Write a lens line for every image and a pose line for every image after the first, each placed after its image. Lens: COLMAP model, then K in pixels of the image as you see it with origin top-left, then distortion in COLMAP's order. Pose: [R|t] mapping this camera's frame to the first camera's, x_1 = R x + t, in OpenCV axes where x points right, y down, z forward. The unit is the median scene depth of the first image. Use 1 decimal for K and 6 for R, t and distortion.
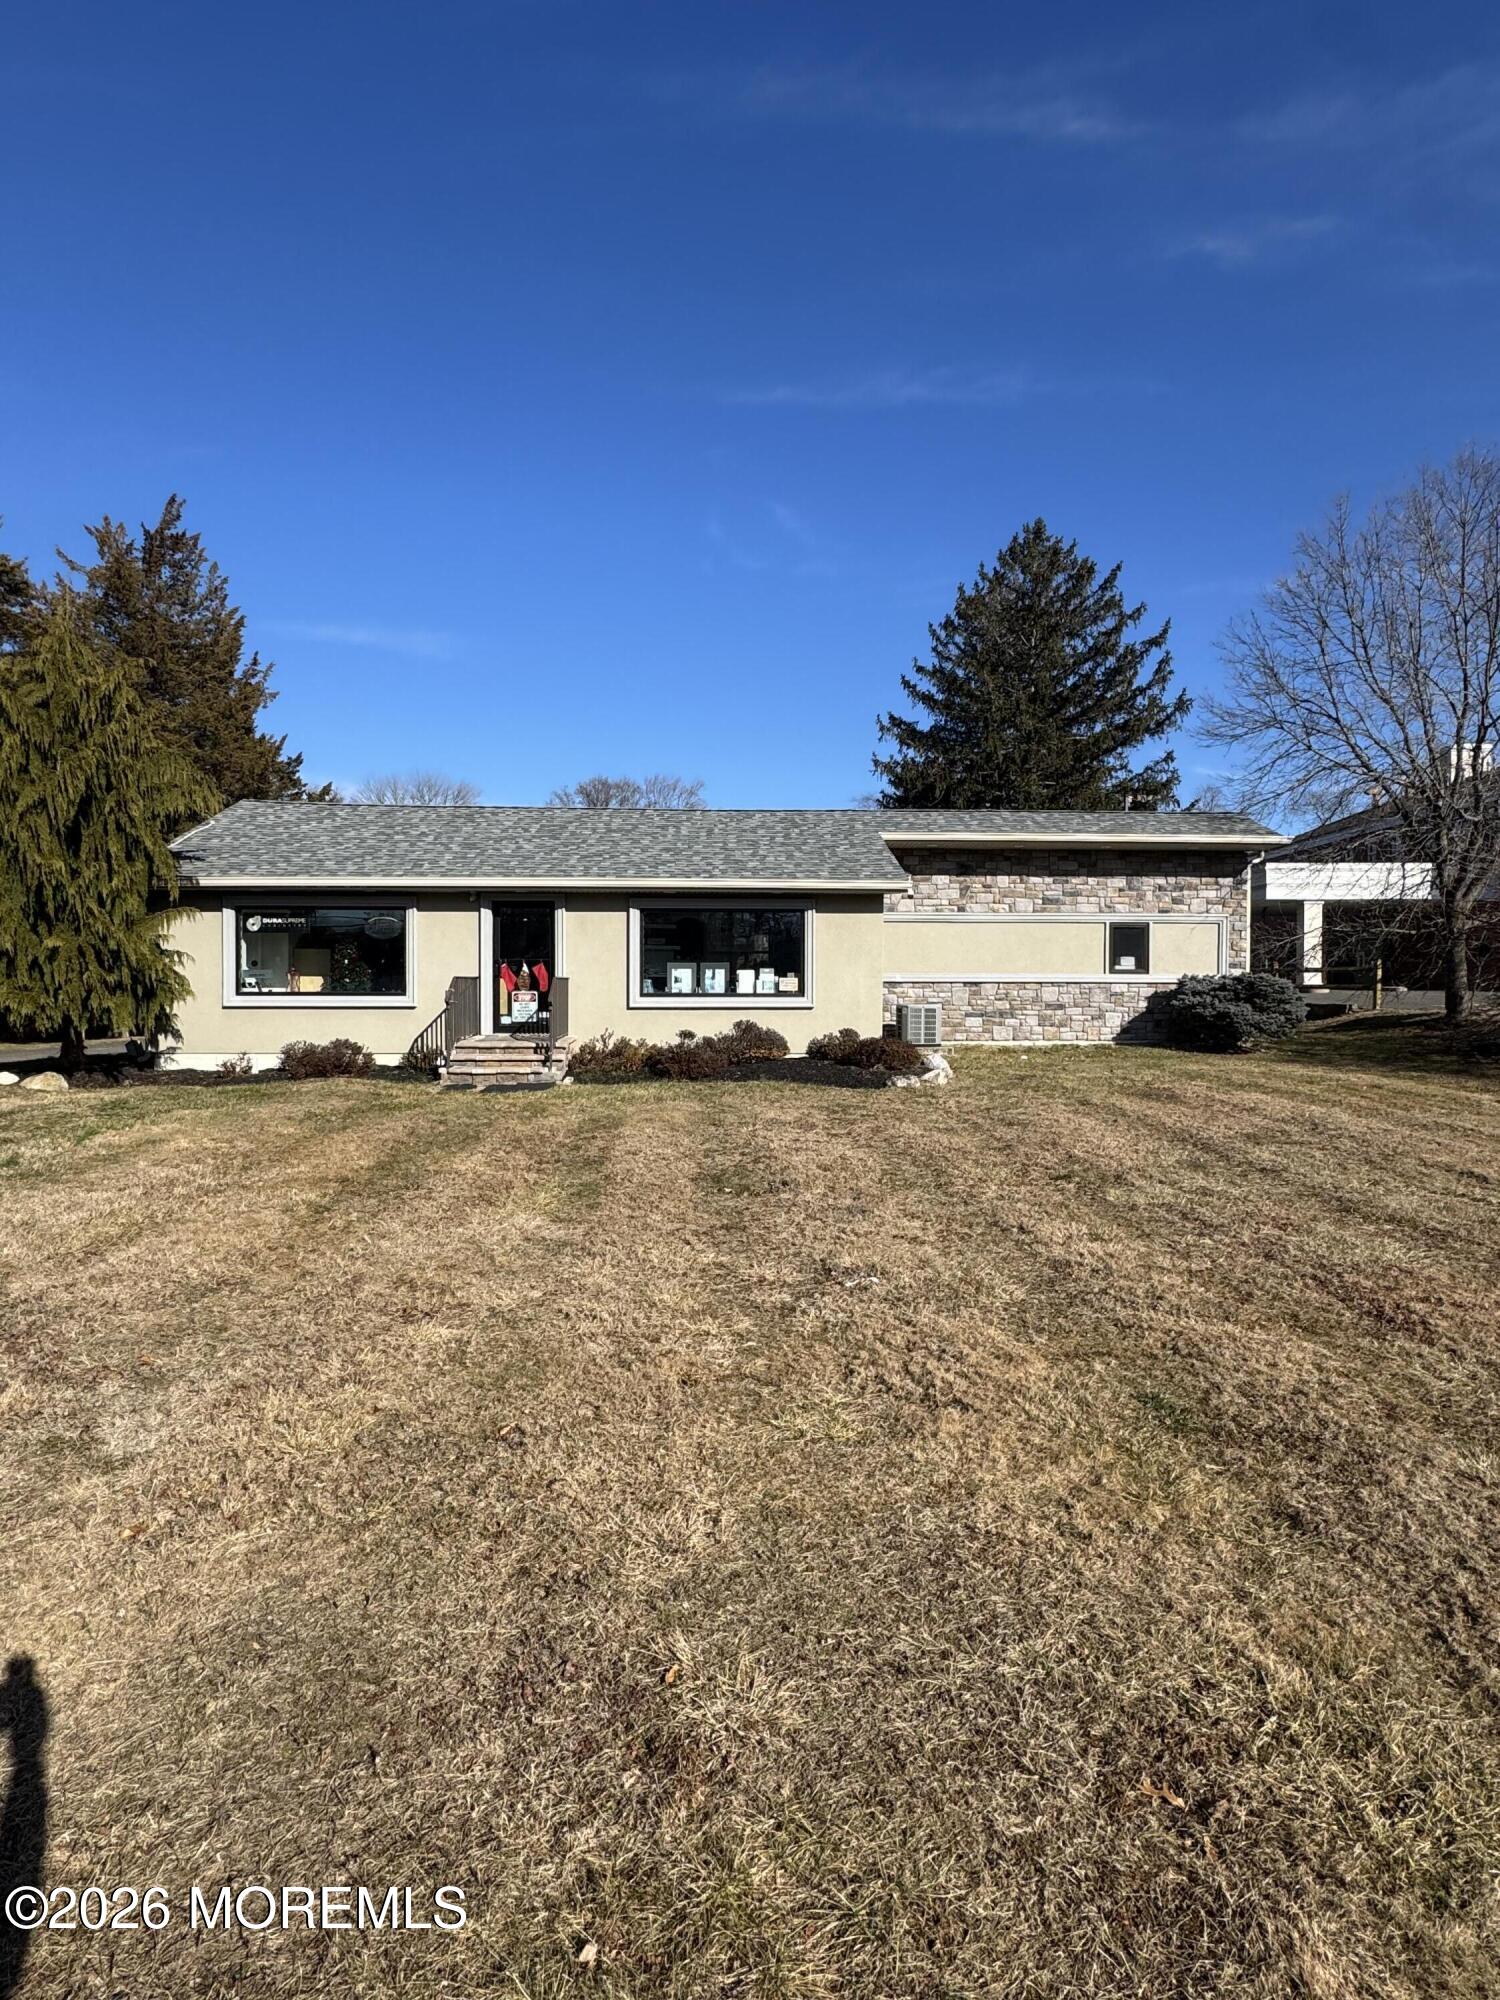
lens RADIAL K [[1094.5, 0, 750.0], [0, 1094.5, 1000.0], [0, 0, 1]] dist [0.000676, 0.002248]
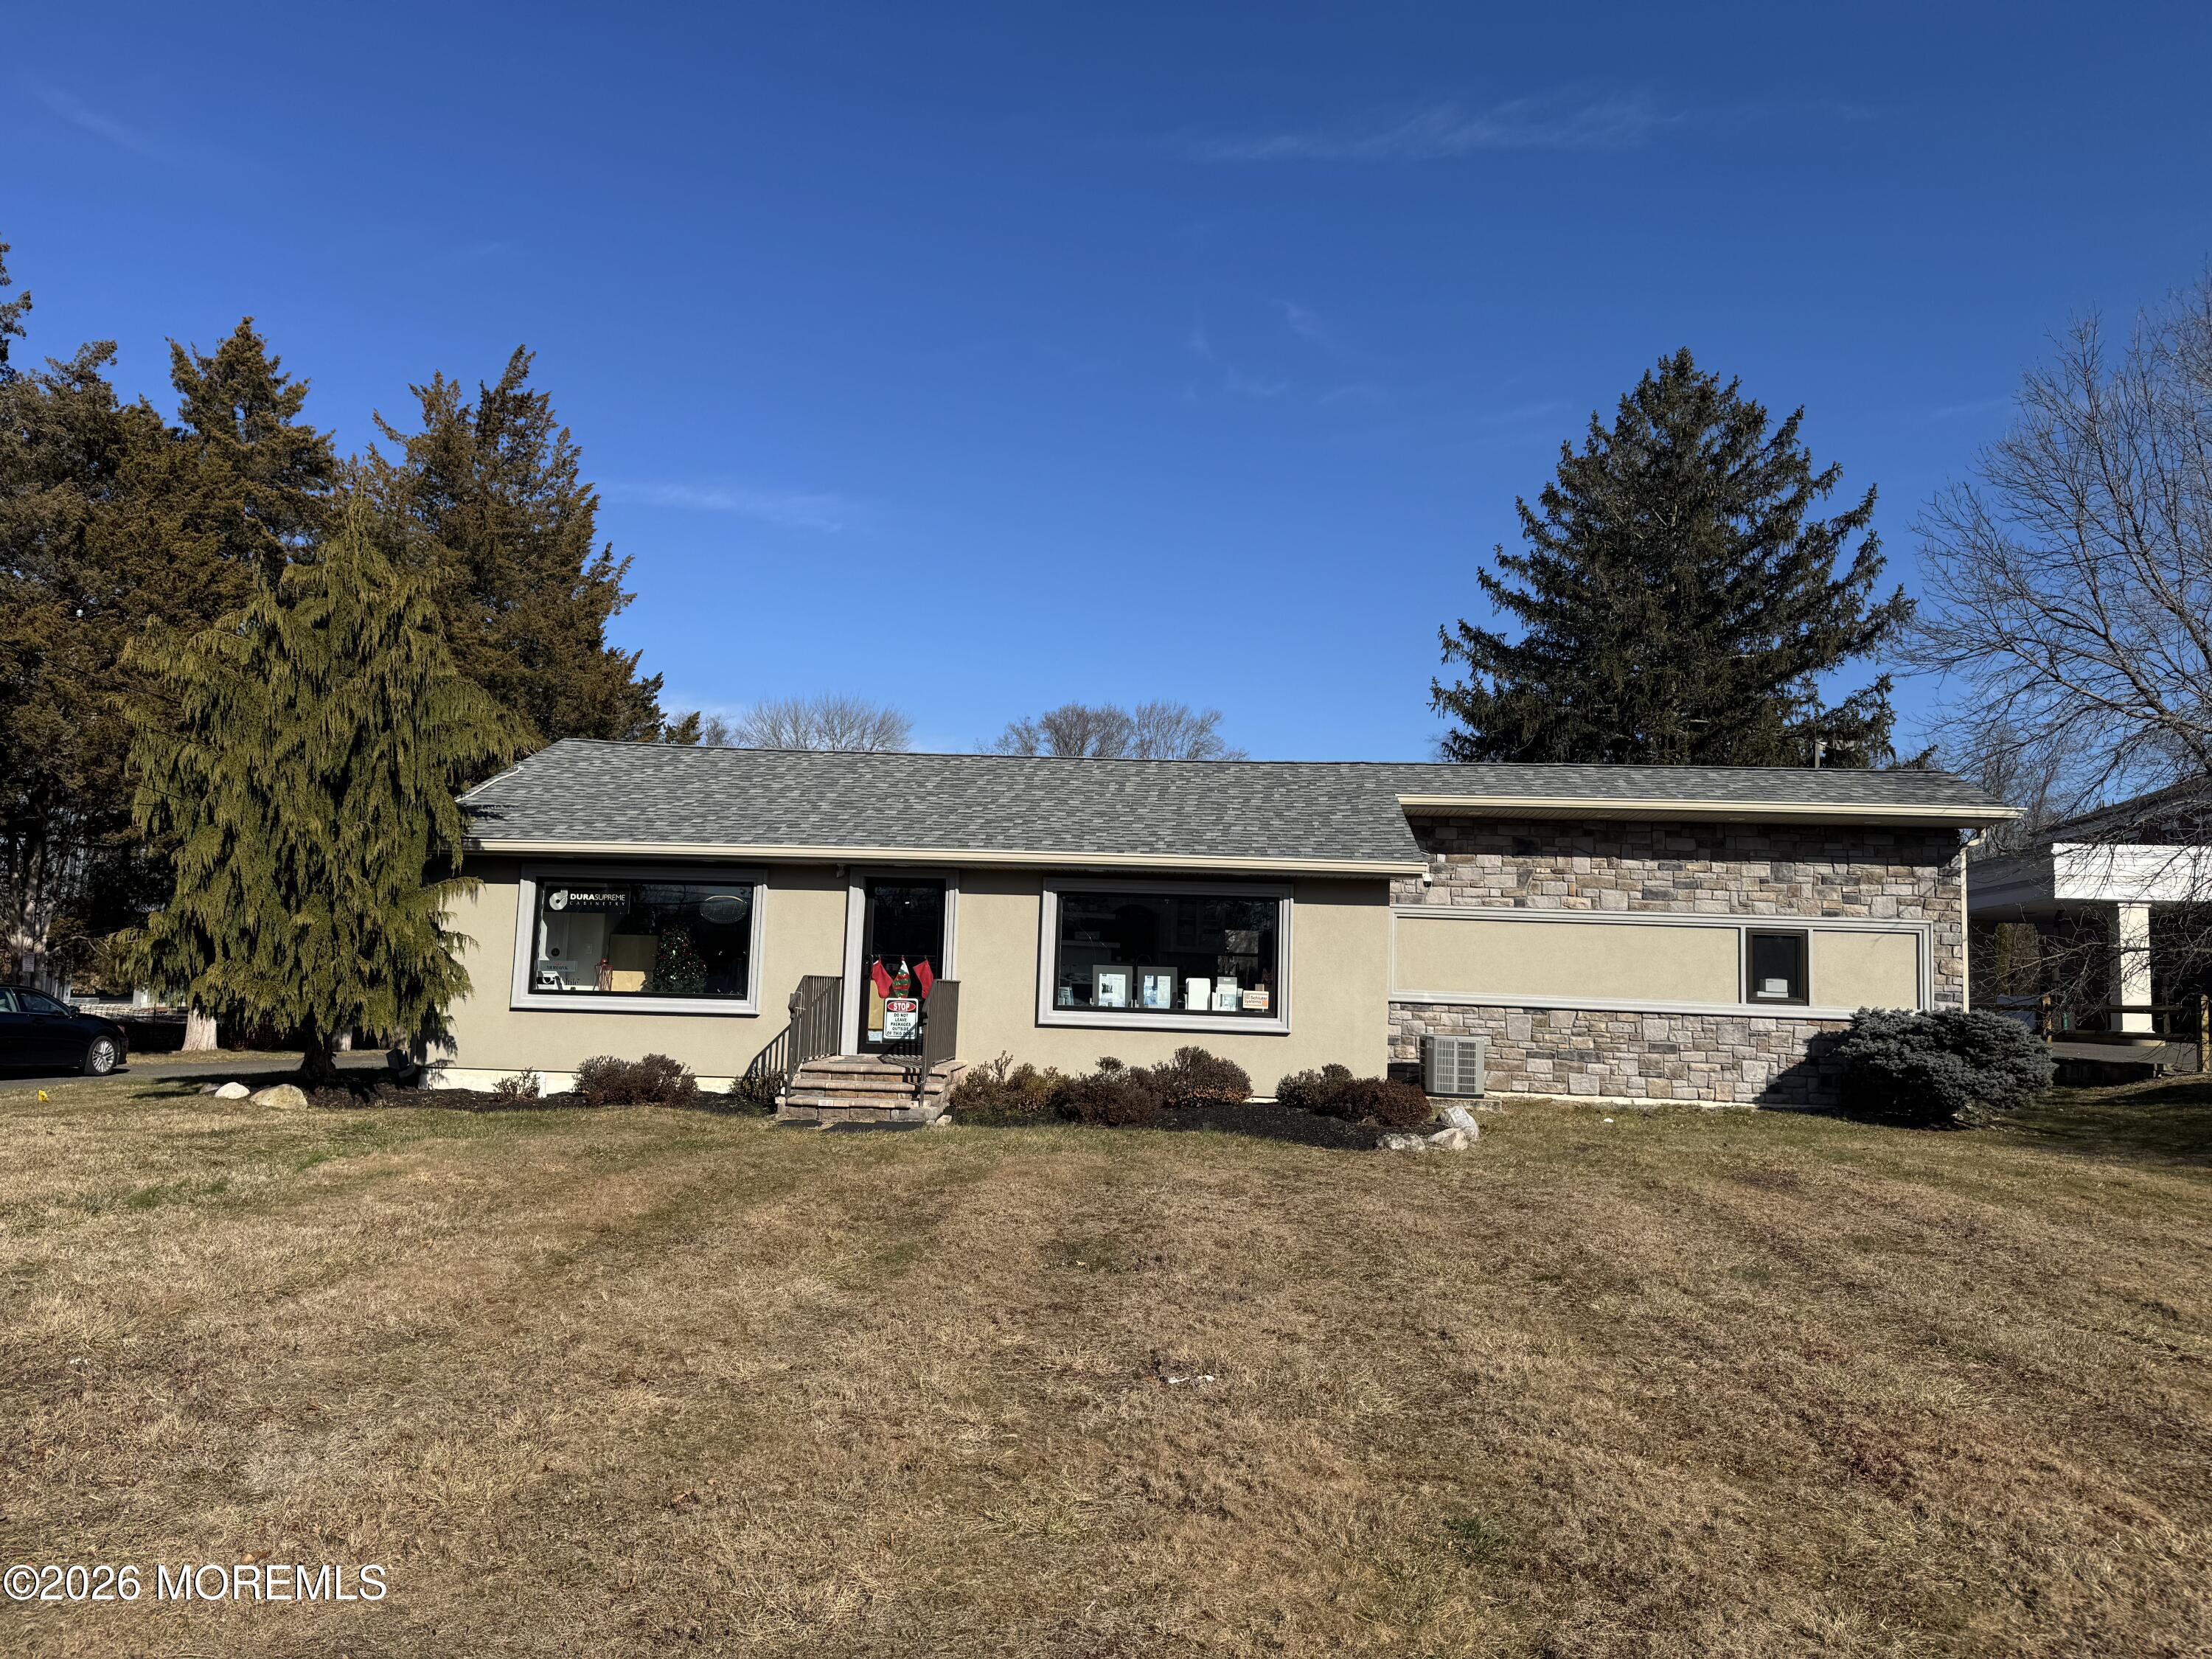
lens RADIAL K [[1615.2, 0, 1106.0], [0, 1615.2, 829.5], [0, 0, 1]] dist [0.146311, -0.250915]
pose [[0.990842, 0.018046, -0.133814, 0.077809], [-0.033890, 0.992543, -0.117087, 0.002526], [0.130703, 0.120550, 0.984065, -0.085182]]
